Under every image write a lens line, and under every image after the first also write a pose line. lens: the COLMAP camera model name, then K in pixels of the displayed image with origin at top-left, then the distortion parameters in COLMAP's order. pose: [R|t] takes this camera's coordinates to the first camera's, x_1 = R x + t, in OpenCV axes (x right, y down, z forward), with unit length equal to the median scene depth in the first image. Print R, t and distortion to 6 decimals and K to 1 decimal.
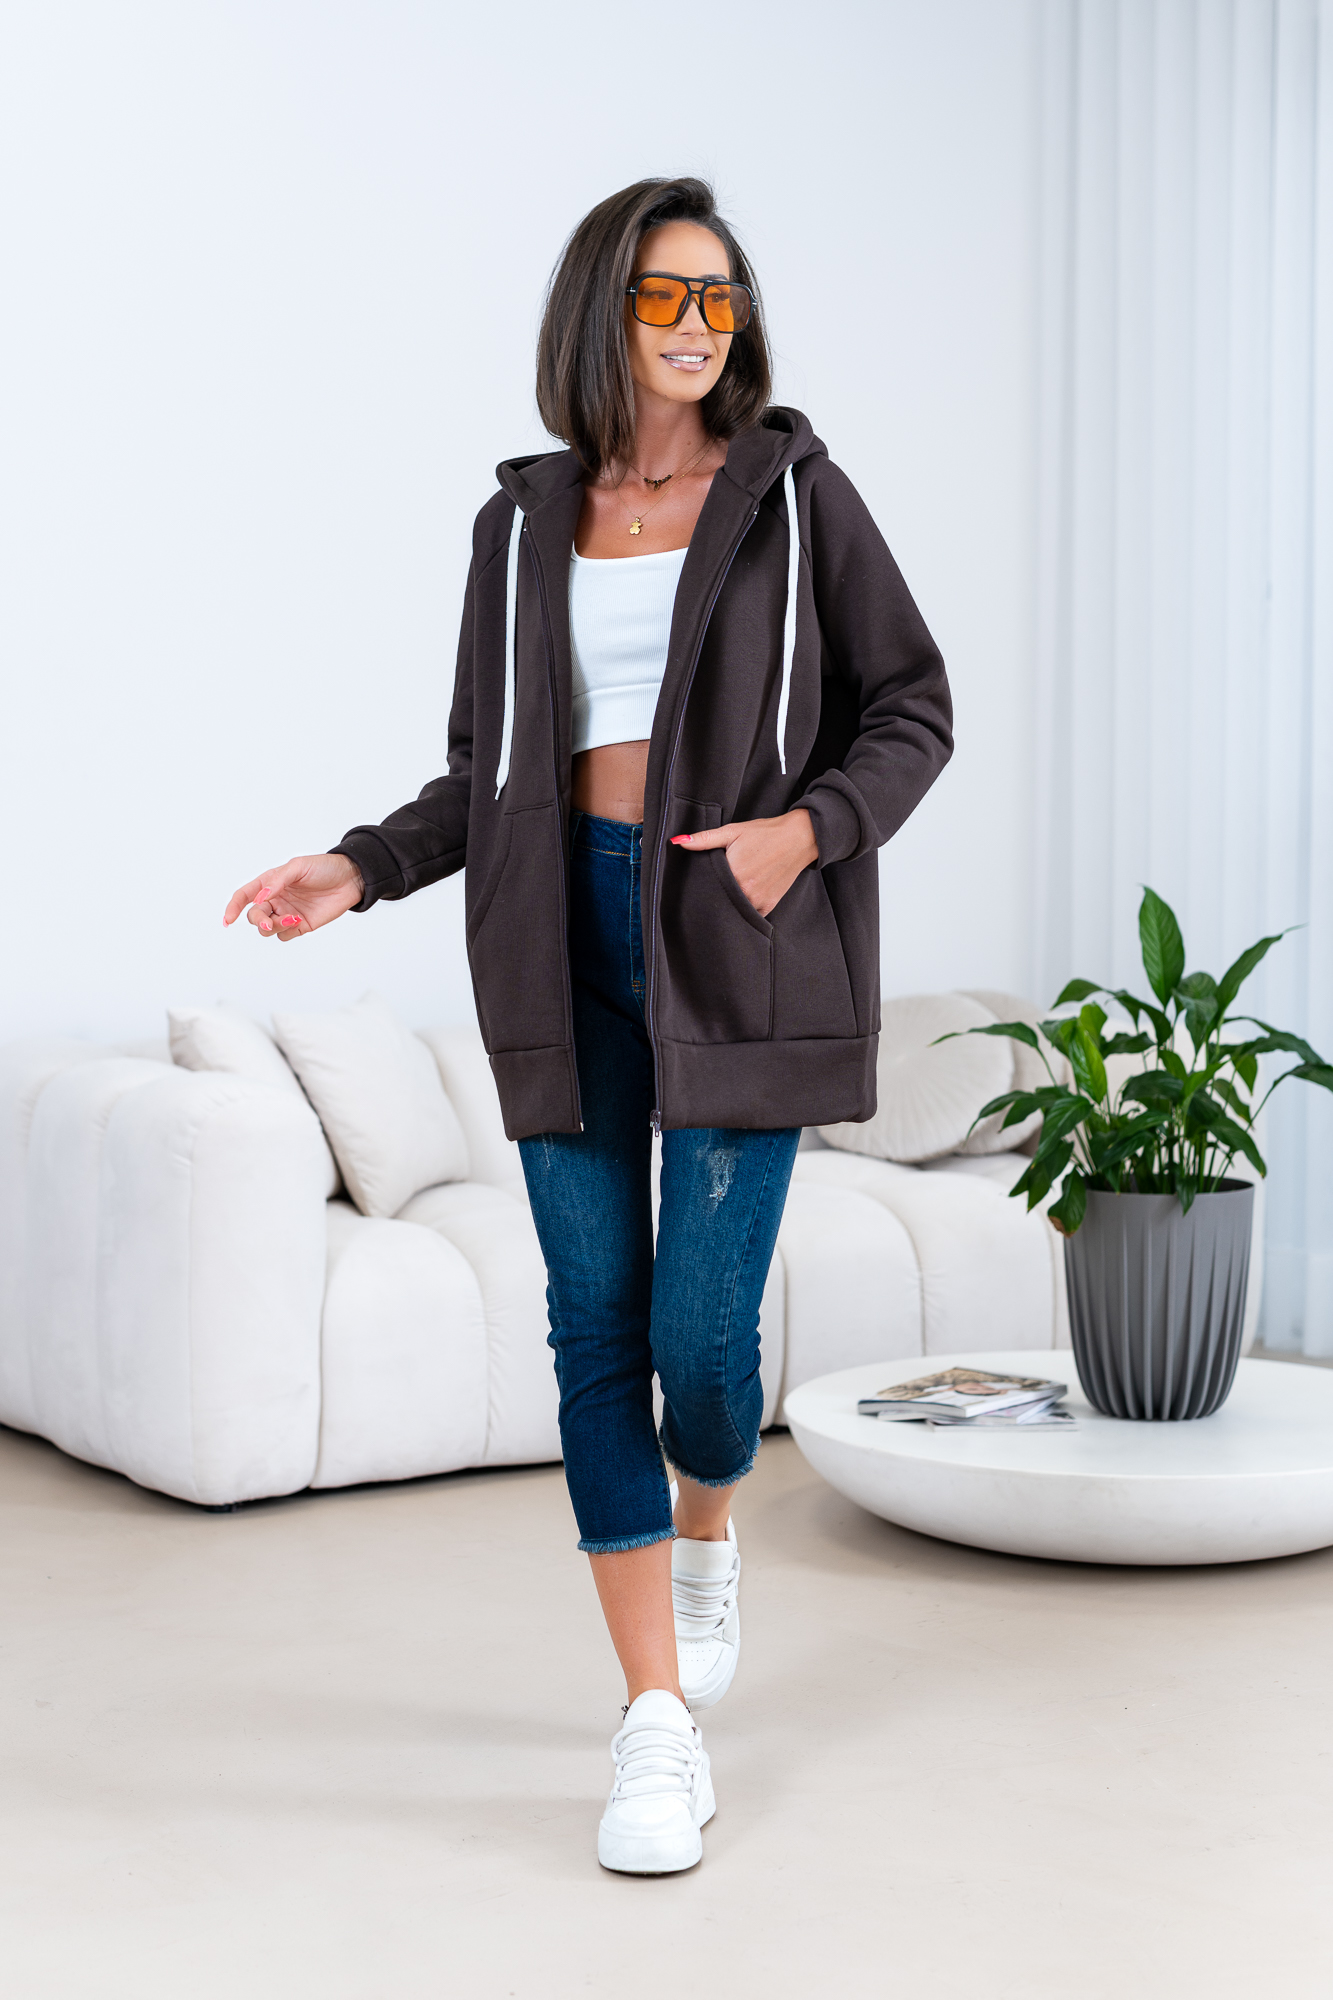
lens RADIAL K [[2836.4, 0, 600.0], [0, 2836.4, 947.6], [0, 0, 1]] dist [0.009825, 0.012669]
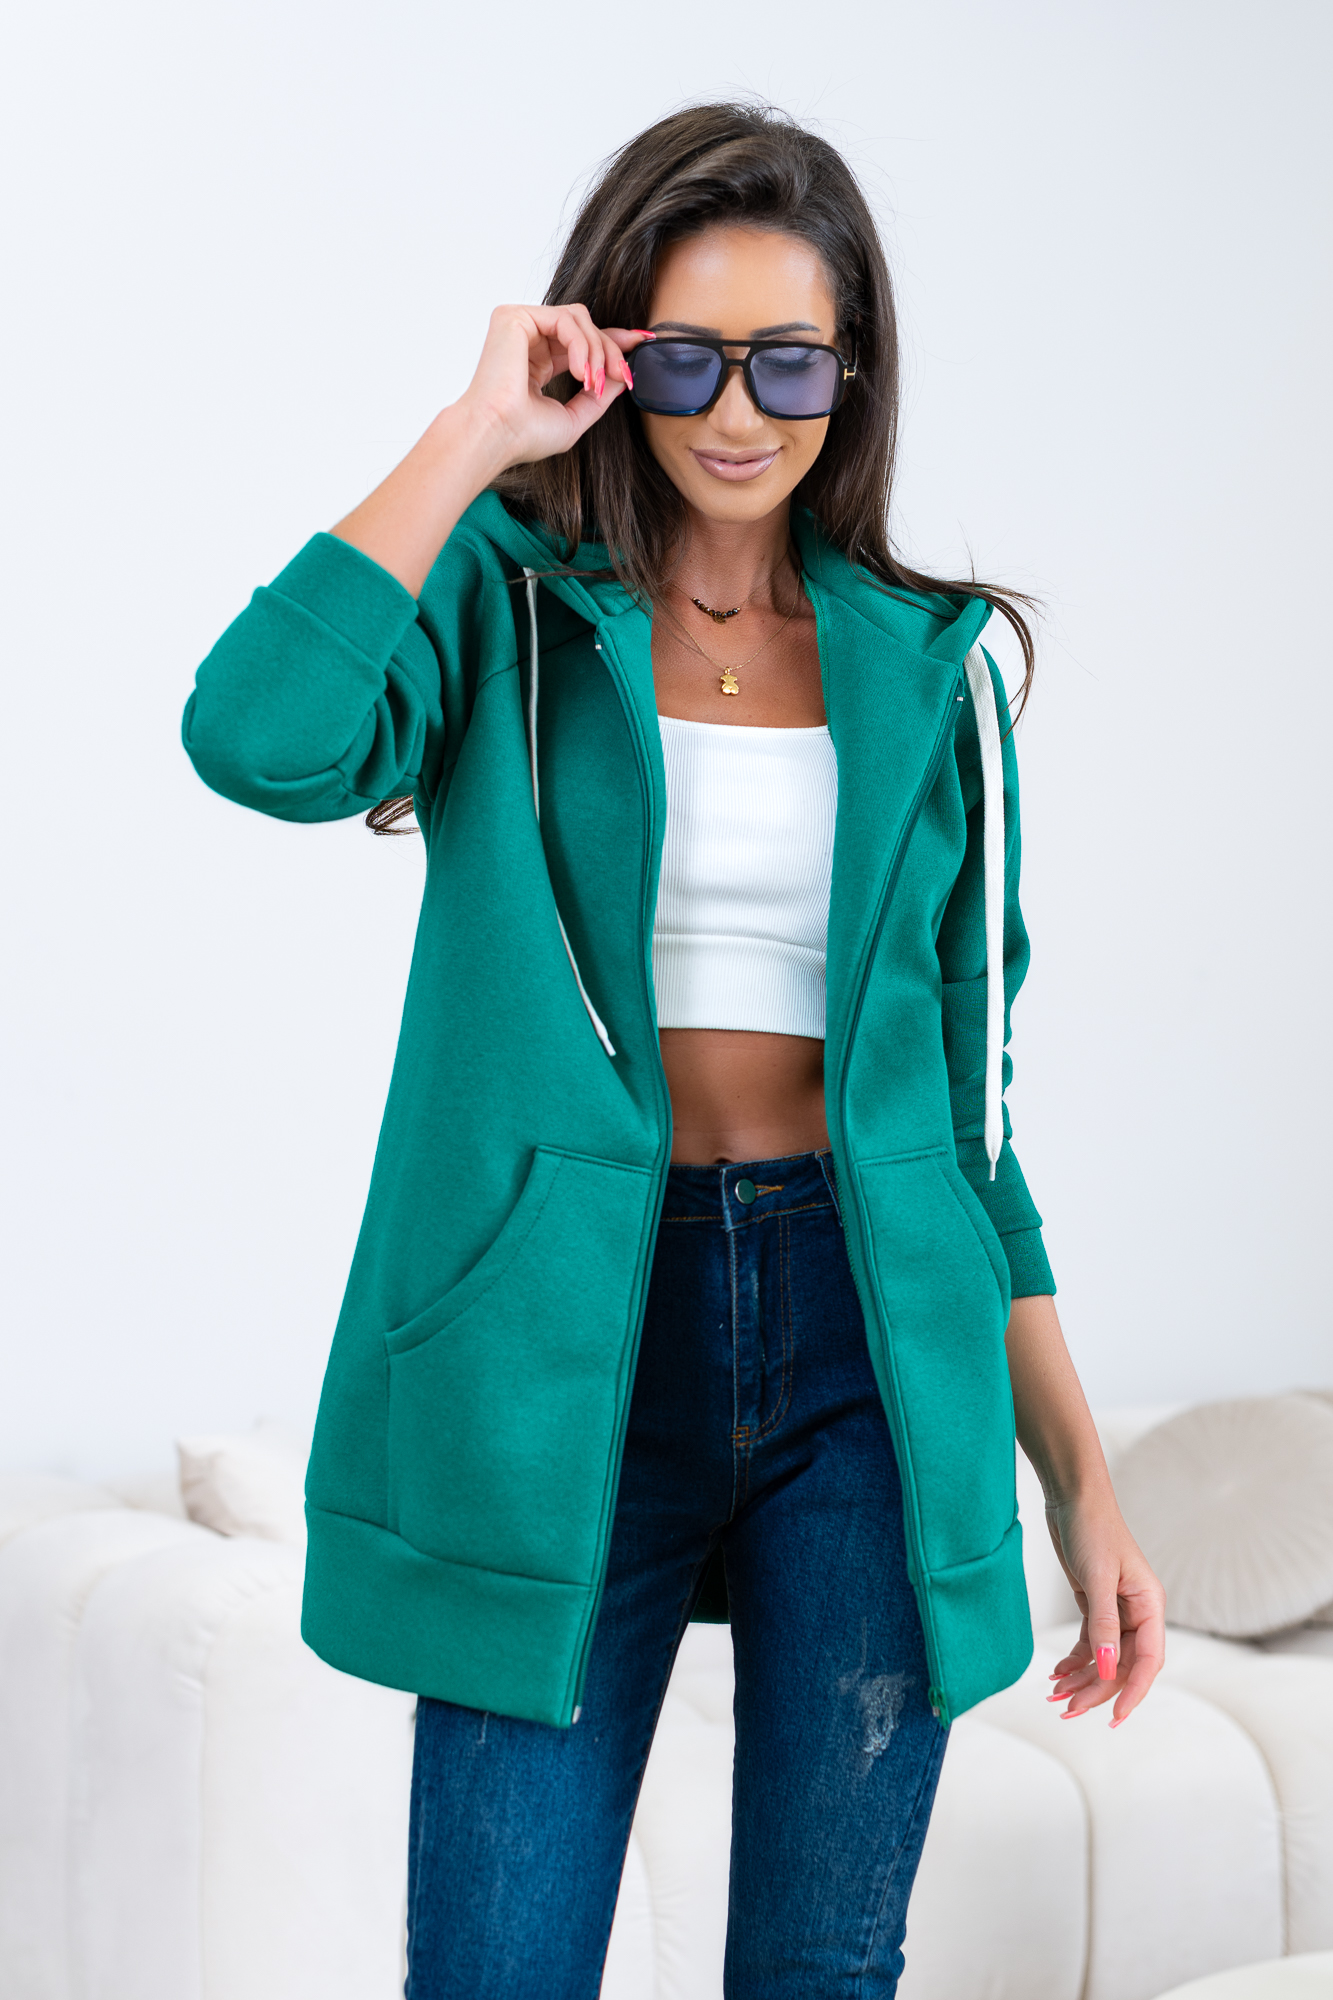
lens RADIAL K [[3110.5, 0, 666.5], [0, 3110.5, 1000.0], [0, 0, 1]] dist [-0.046376, -0.018768]
pose [[0.999807, -0.007763, -0.018040, -0.022965], [0.006118, 0.995971, -0.089467, -0.016914], [0.018662, 0.089339, 0.995826, 0.272954]]
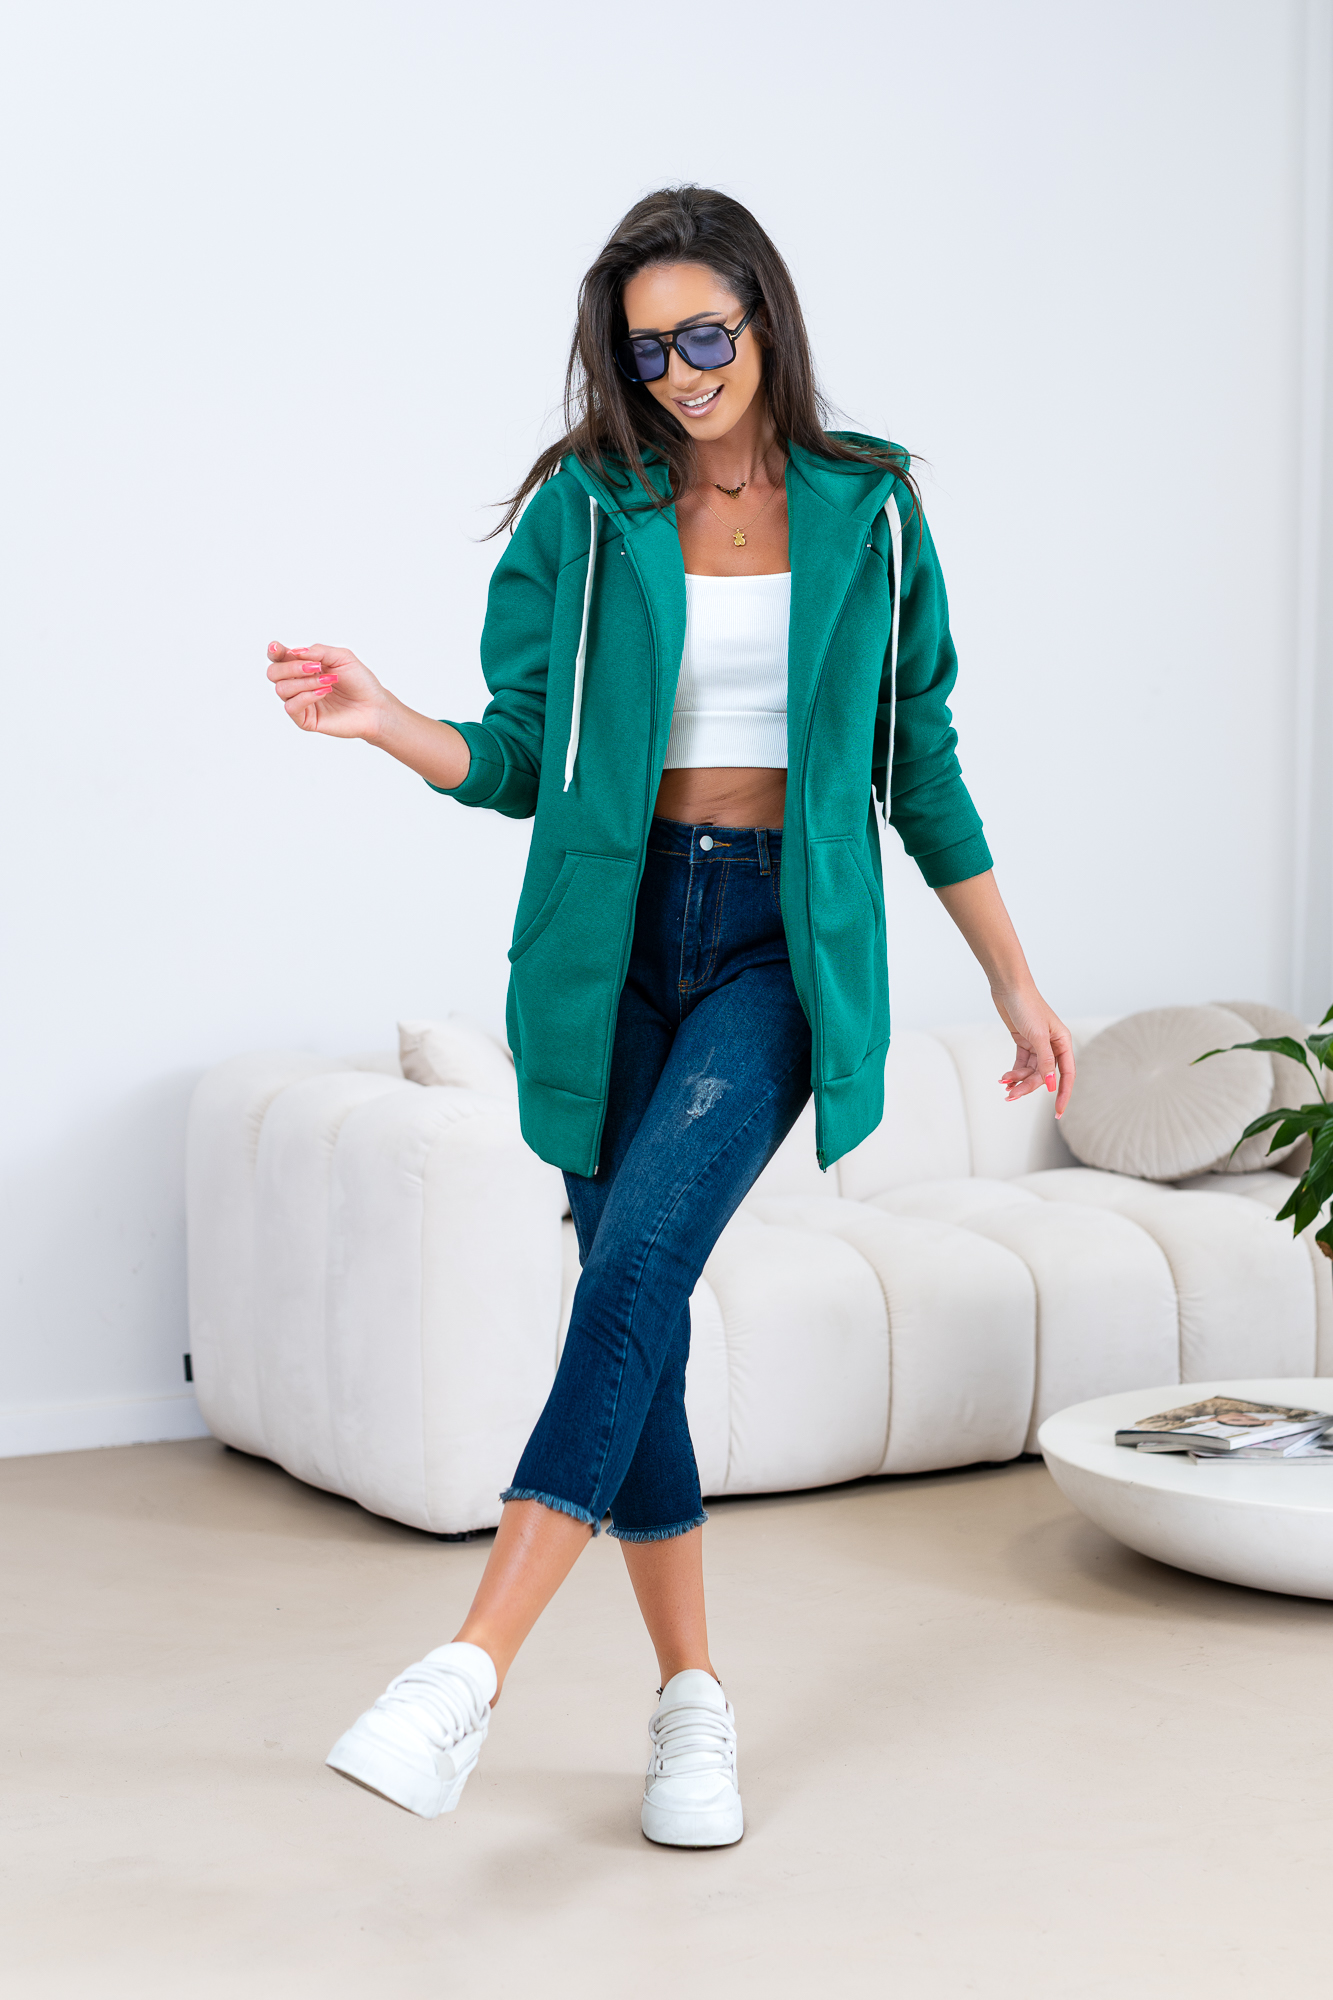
lens RADIAL K [[2867.5, 0, 728.3], [0, 2867.5, 1000.9], [0, 0, 1]] dist [0.016022, 0.014383]
pose [[0.999352, 0.000815, -0.035975, -0.005001], [-0.000228, 0.999867, 0.016332, -0.001447], [0.035984, -0.016313, 0.999219, 0.028011]]
